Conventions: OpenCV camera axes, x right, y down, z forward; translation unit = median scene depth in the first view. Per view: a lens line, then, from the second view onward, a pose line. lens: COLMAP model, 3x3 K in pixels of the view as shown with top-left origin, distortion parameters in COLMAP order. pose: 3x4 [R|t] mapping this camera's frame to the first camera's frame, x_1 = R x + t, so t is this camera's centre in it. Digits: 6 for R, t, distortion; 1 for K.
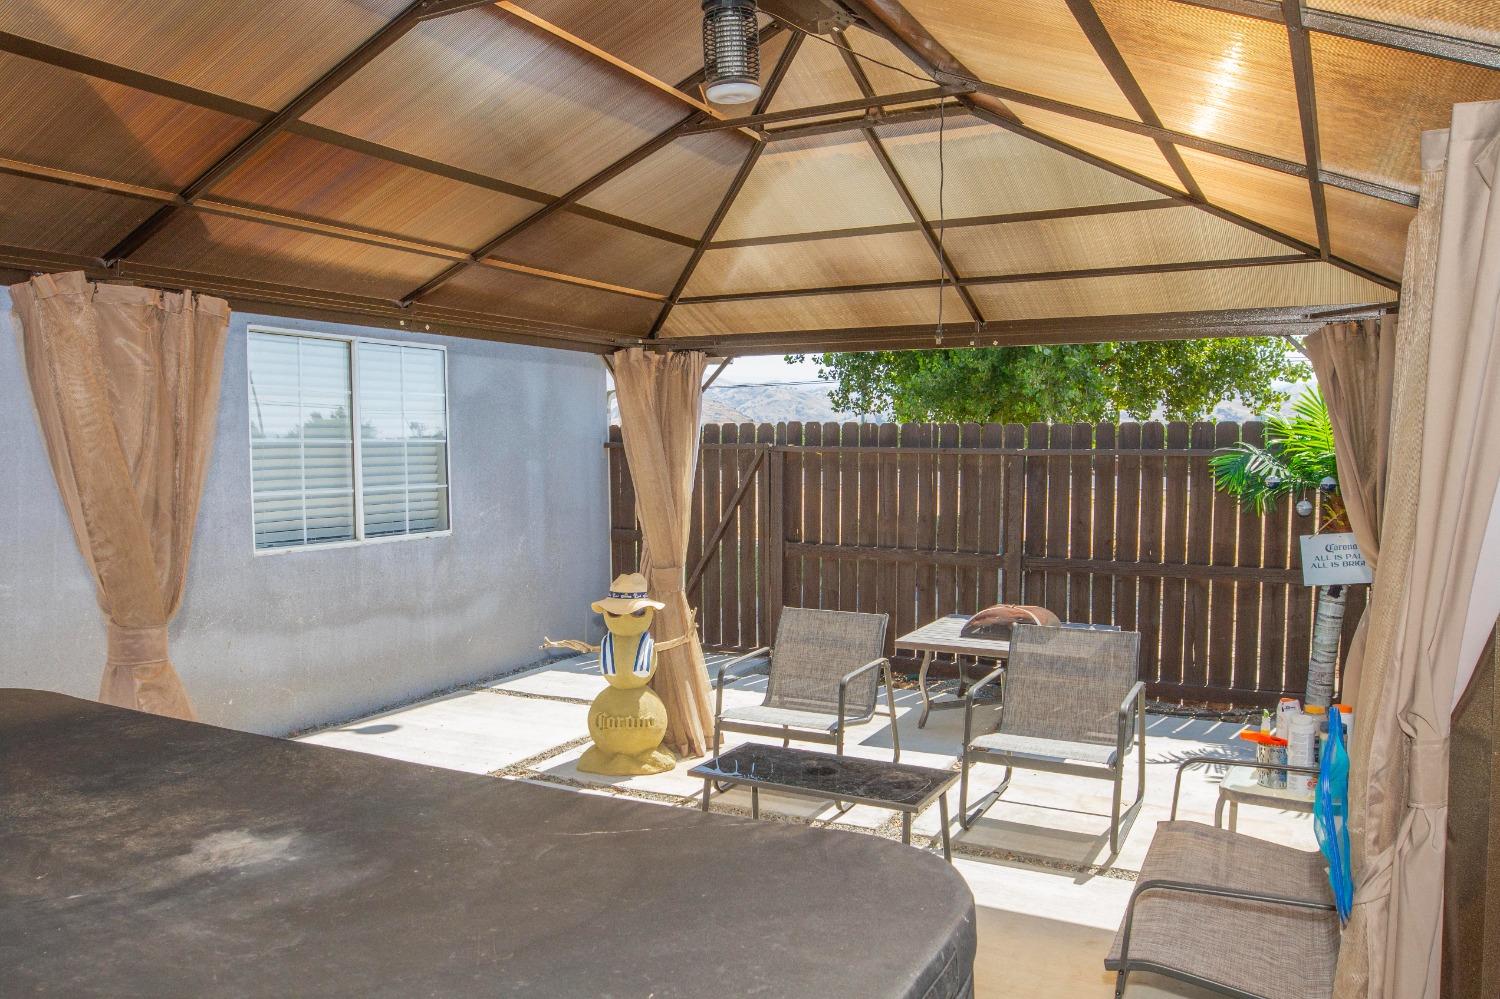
lens RADIAL K [[1127.5, 0, 734.0], [0, 1127.5, 501.2], [0, 0, 1]] dist [-0.037459, 0.004075]
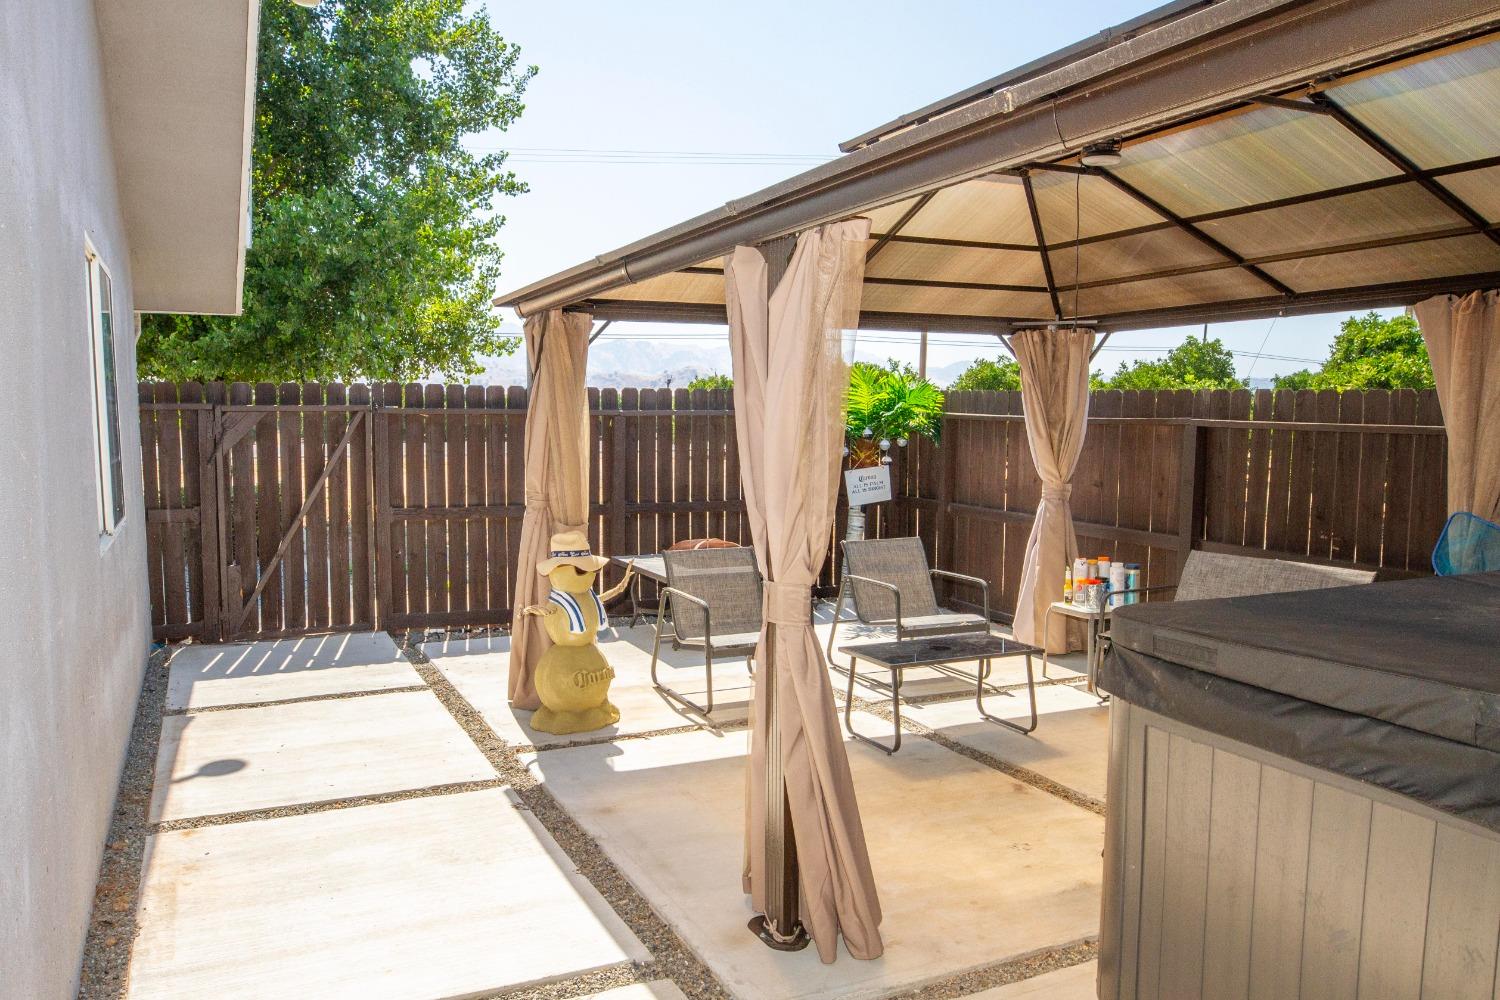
lens RADIAL K [[1127.5, 0, 734.0], [0, 1127.5, 501.7], [0, 0, 1]] dist [-0.037459, 0.004075]
pose [[0.619409, -0.066804, 0.782221, -0.684362], [0.044607, 0.997758, 0.049889, -0.005546], [-0.783800, 0.003990, 0.621000, 0.227408]]
